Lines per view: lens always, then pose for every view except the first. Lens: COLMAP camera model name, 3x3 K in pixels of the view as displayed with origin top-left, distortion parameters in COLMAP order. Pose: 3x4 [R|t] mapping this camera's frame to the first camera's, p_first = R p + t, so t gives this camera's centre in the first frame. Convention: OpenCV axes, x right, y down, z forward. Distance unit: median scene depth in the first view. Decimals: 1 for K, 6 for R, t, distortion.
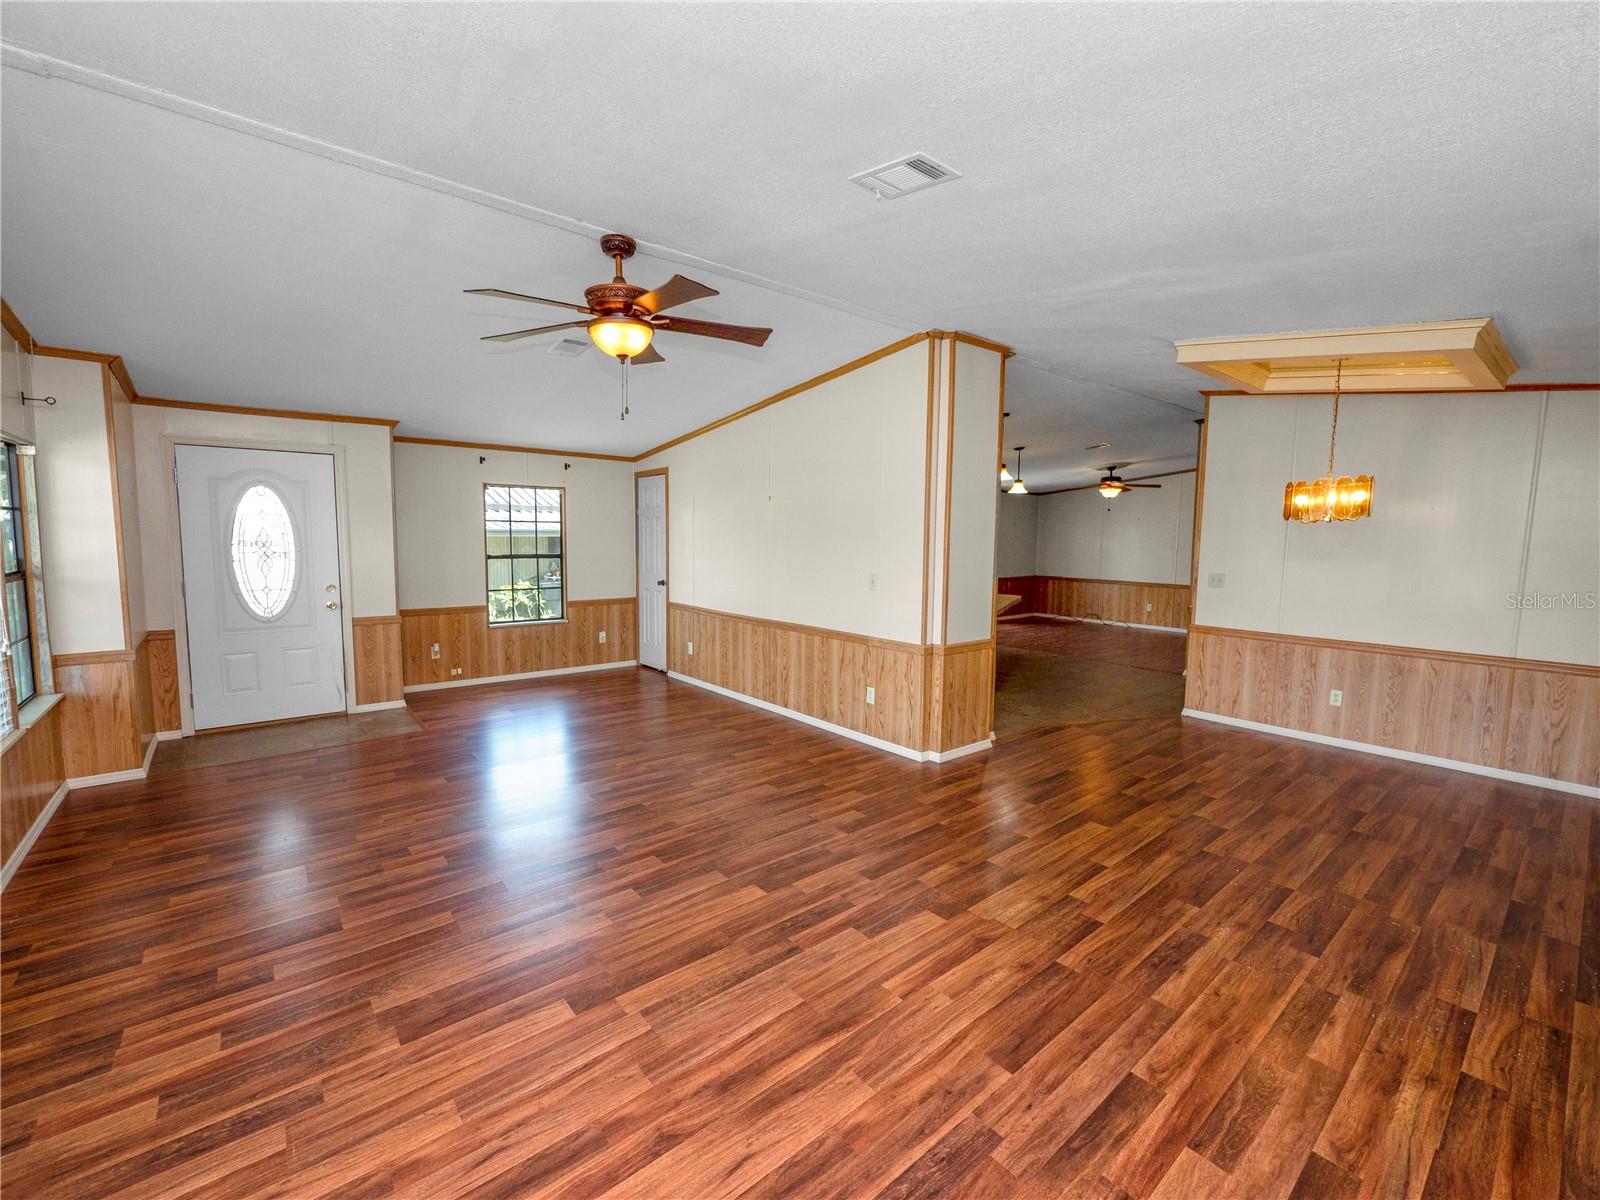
lens RADIAL K [[672.0, 0, 794.0], [0, 672.0, 597.7], [0, 0, 1]] dist [-0.008404, 0.001903]
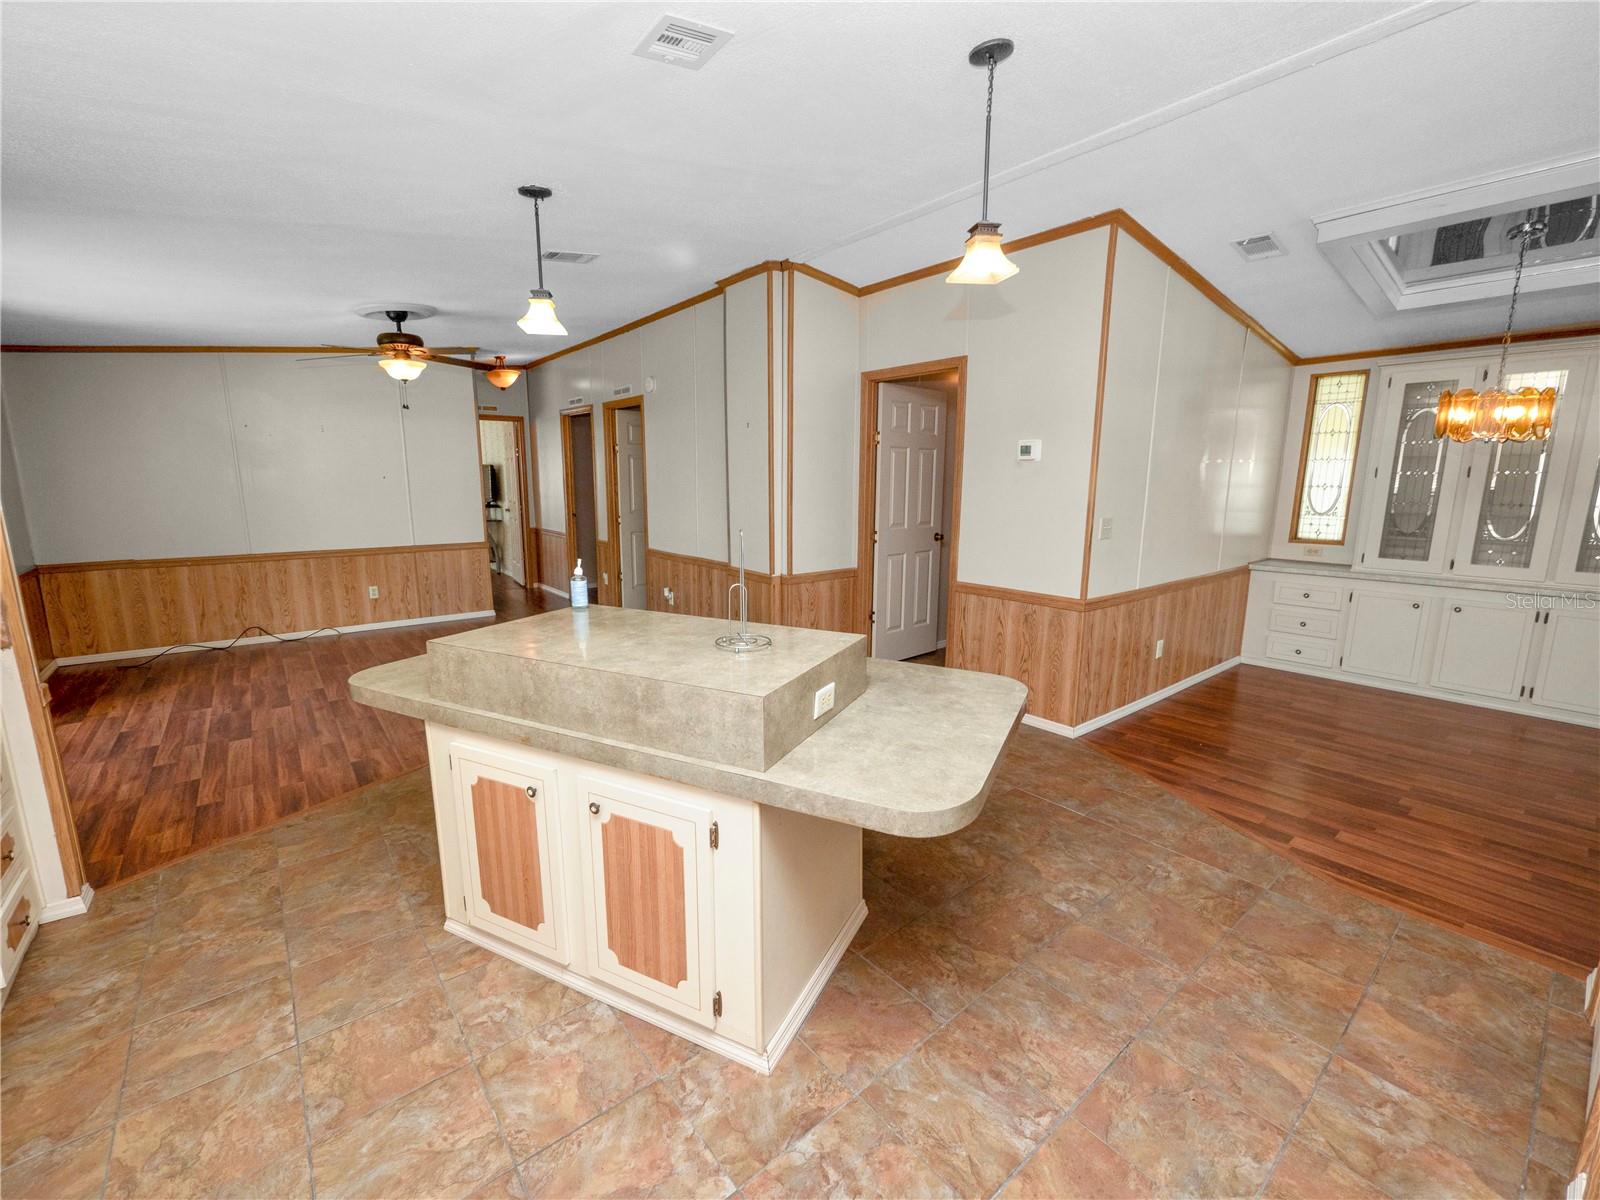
lens RADIAL K [[672.0, 0, 794.0], [0, 672.0, 597.7], [0, 0, 1]] dist [-0.008404, 0.001903]
pose [[0.010827, -0.190006, 0.981723, -0.046731], [0.091290, 0.977869, 0.188253, -0.130273], [-0.995766, 0.087583, 0.027933, 1.511250]]
